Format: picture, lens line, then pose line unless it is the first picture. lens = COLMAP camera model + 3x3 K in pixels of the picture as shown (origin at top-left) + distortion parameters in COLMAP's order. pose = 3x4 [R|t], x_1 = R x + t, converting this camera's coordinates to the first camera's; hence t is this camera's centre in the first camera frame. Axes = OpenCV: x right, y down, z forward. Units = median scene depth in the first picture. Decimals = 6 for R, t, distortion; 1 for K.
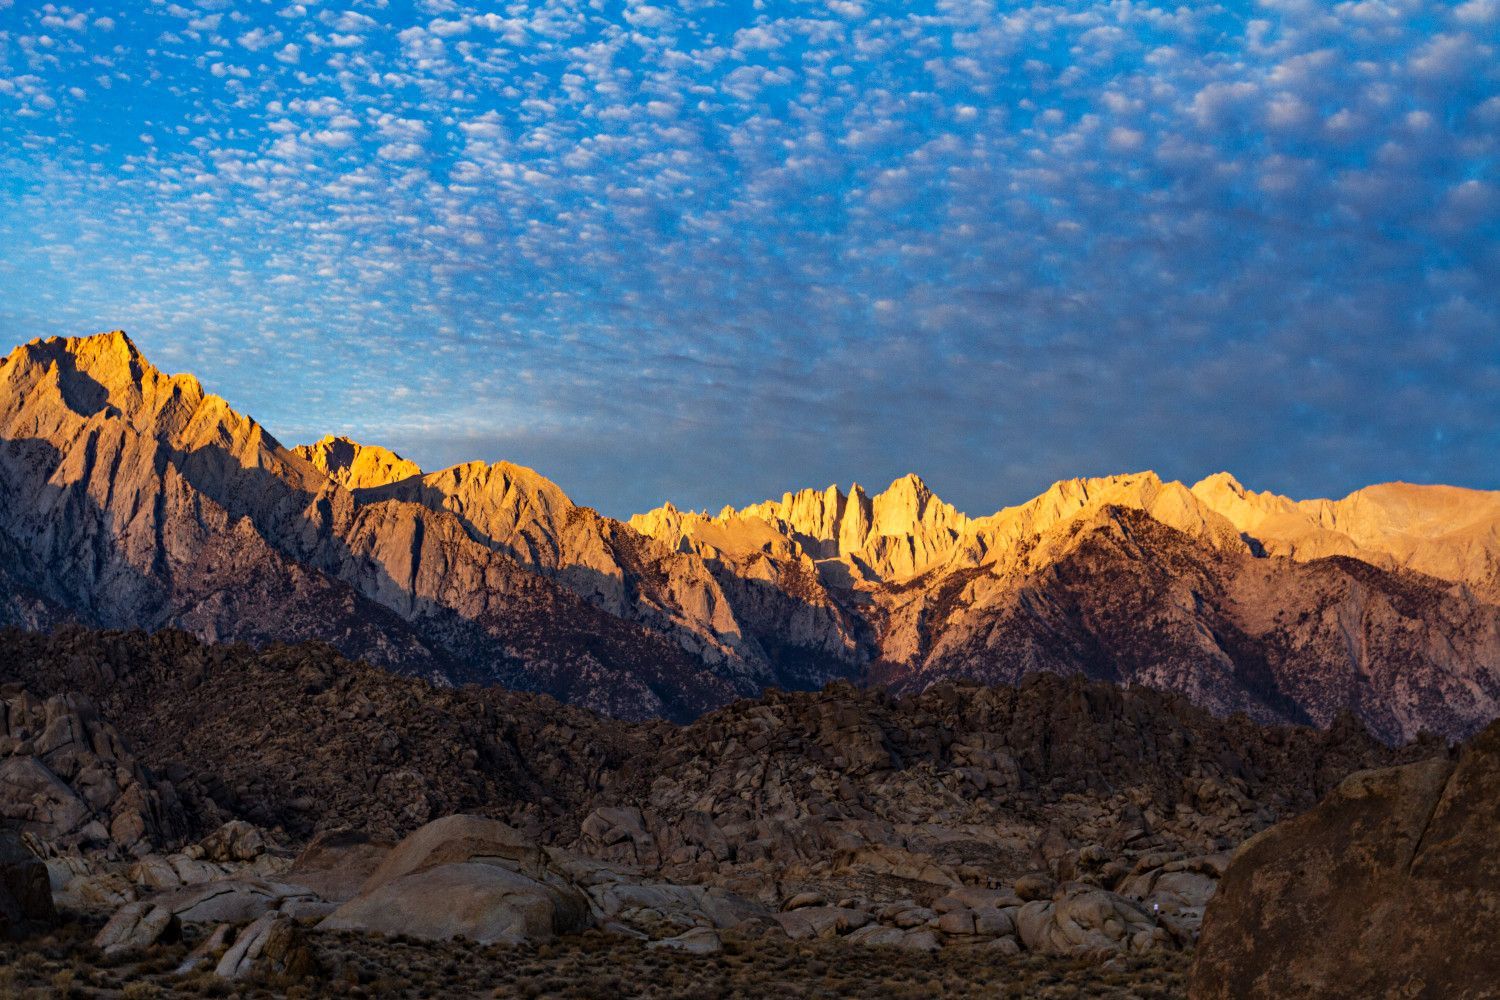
lens RADIAL K [[3214.1, 0, 750.0], [0, 3214.1, 500.0], [0, 0, 1]] dist [0.009779, 0.267016]
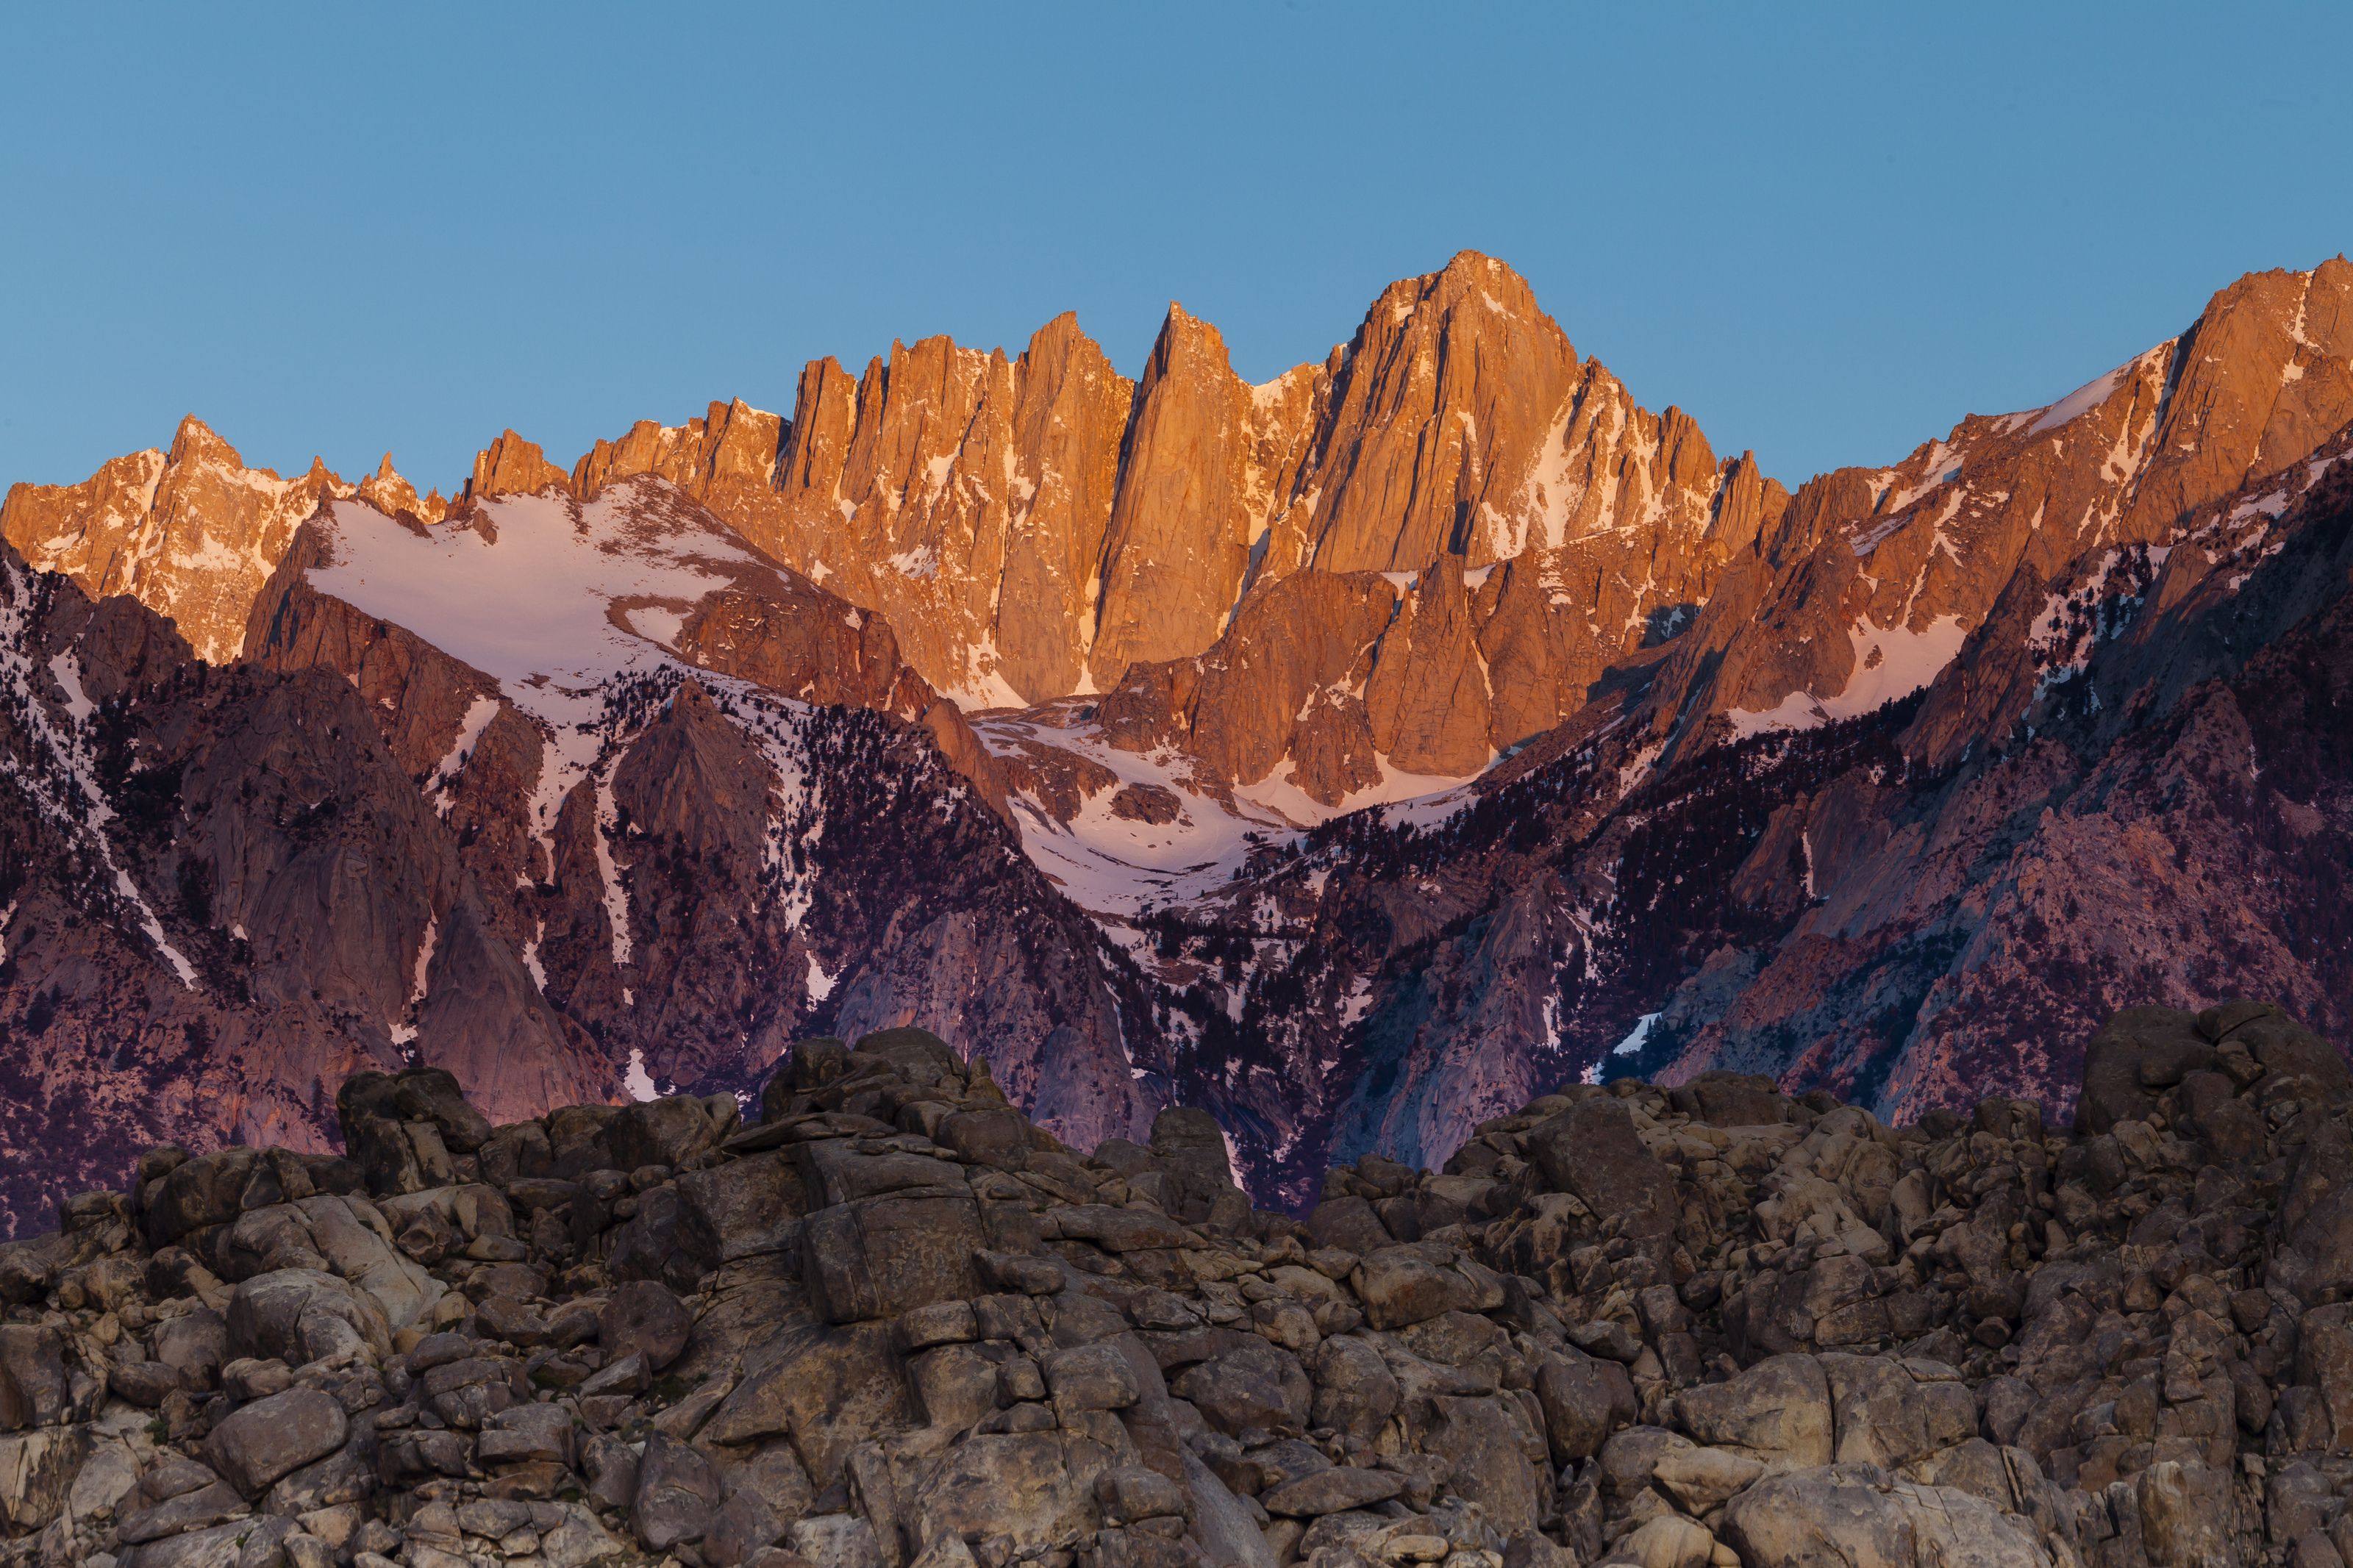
lens RADIAL K [[12936.5, 0, 1176.5], [0, 12936.5, 784.0], [0, 0, 1]] dist [-0.414442, -1.589884]
pose [[0.999732, -0.014892, 0.017709, 0.032709], [0.015043, 0.999852, -0.008398, 0.051007], [-0.017581, 0.008662, 0.999808, 0.409352]]
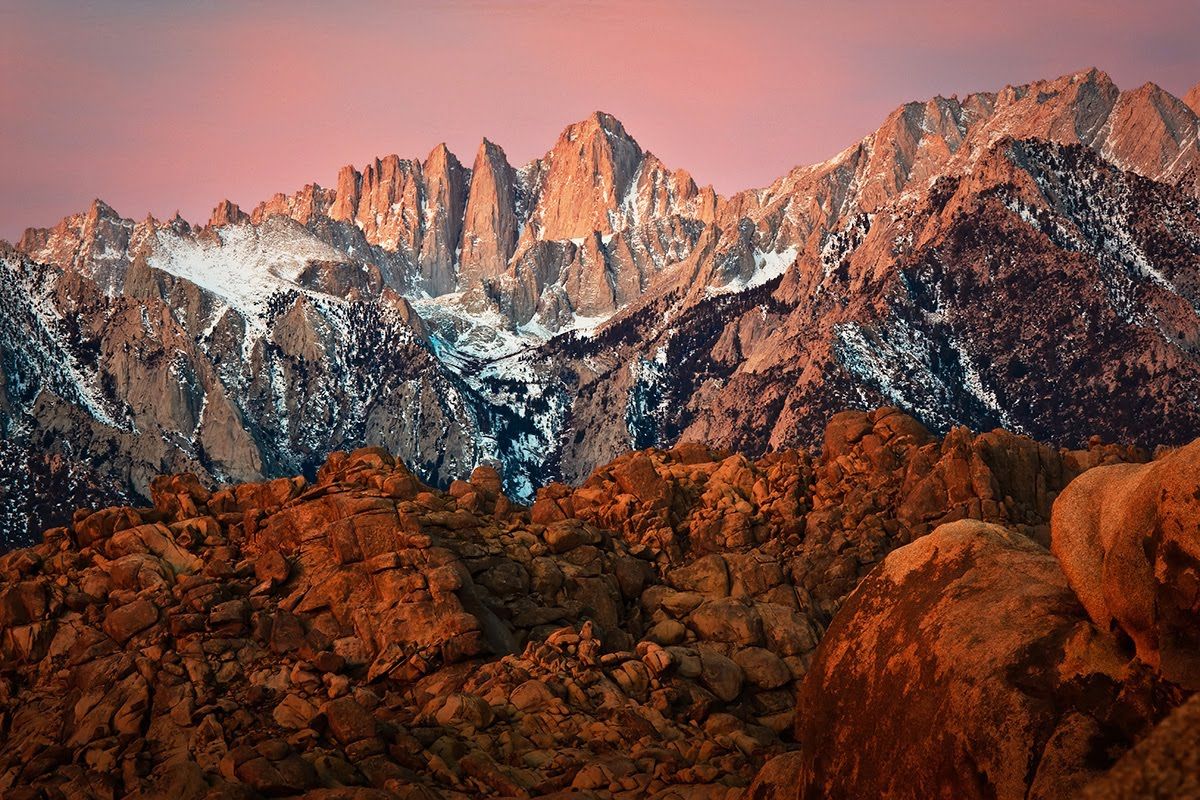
lens RADIAL K [[5116.9, 0, 600.0], [0, 5116.9, 400.0], [0, 0, 1]] dist [1.196863, 0.520881]
pose [[0.997328, -0.065474, 0.032394, 0.038841], [0.065138, 0.997812, 0.011324, 0.046005], [-0.033065, -0.009184, 0.999411, 0.383783]]
